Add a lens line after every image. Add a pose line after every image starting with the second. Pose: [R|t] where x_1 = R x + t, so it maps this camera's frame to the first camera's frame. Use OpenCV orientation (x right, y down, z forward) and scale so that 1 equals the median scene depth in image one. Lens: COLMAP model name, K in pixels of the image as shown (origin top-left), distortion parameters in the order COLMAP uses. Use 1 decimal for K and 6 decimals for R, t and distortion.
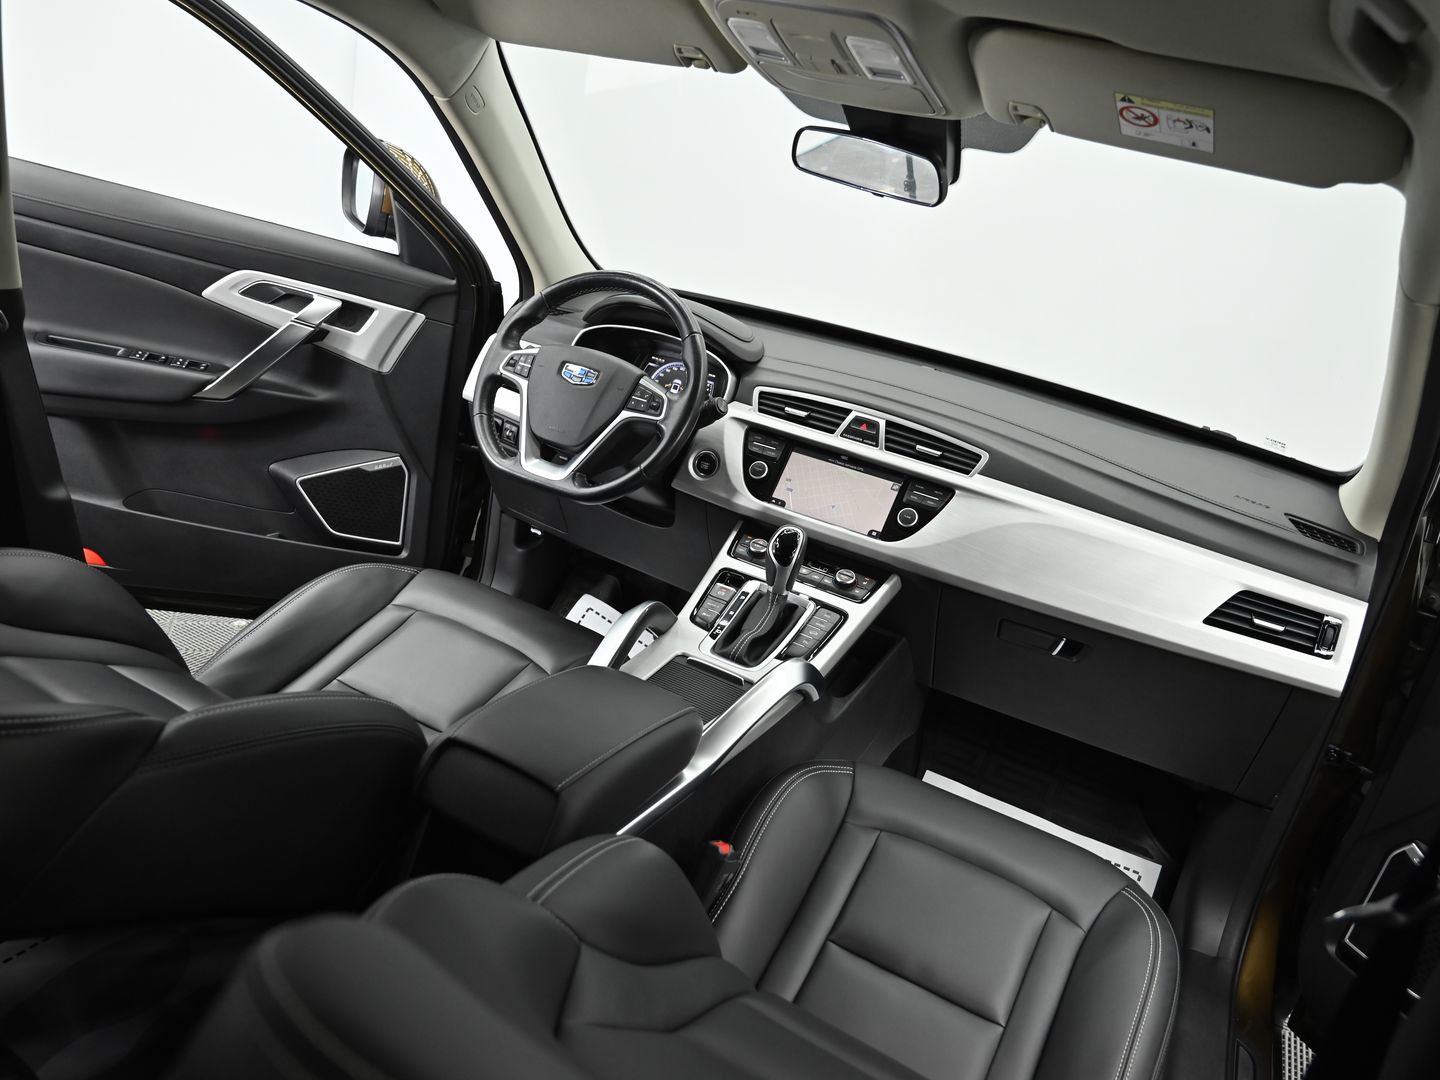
lens RADIAL K [[1068.7, 0, 720.0], [0, 1068.7, 540.0], [0, 0, 1]] dist [-0.004997, -0.001011]
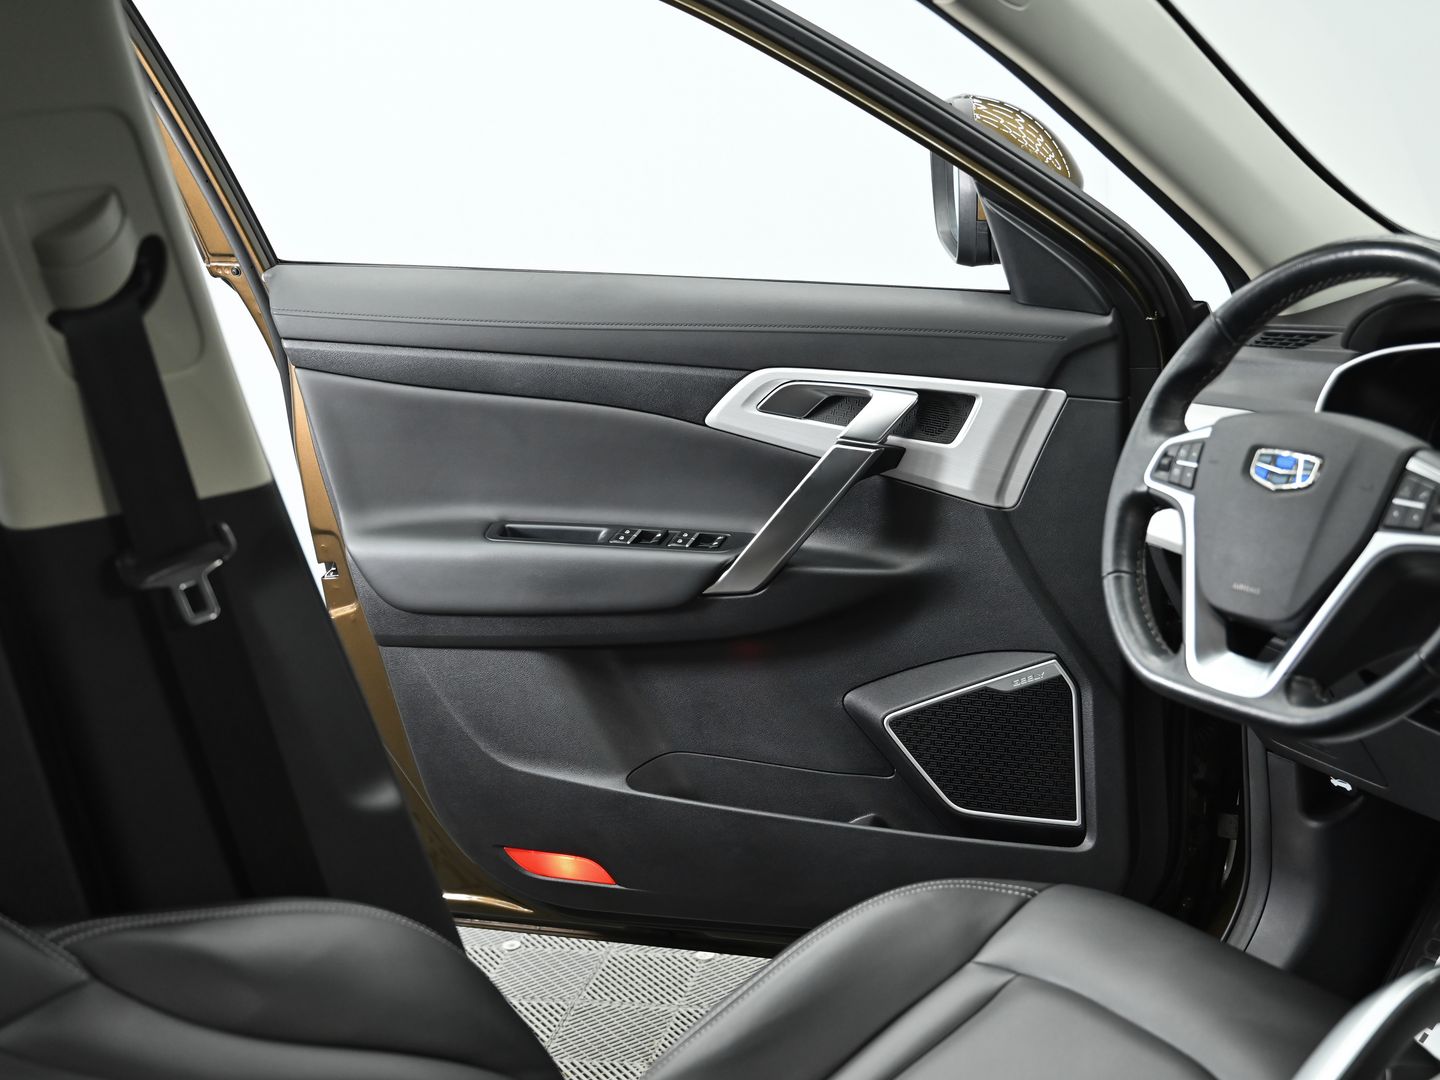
lens RADIAL K [[1907.7, 0, 720.0], [0, 1907.7, 540.0], [0, 0, 1]] dist [-0.019871, -0.021084]
pose [[0.811476, -0.126705, -0.570485, 0.139342], [0.059931, 0.989109, -0.134434, -0.024338], [0.581305, 0.074900, 0.810231, 0.167738]]
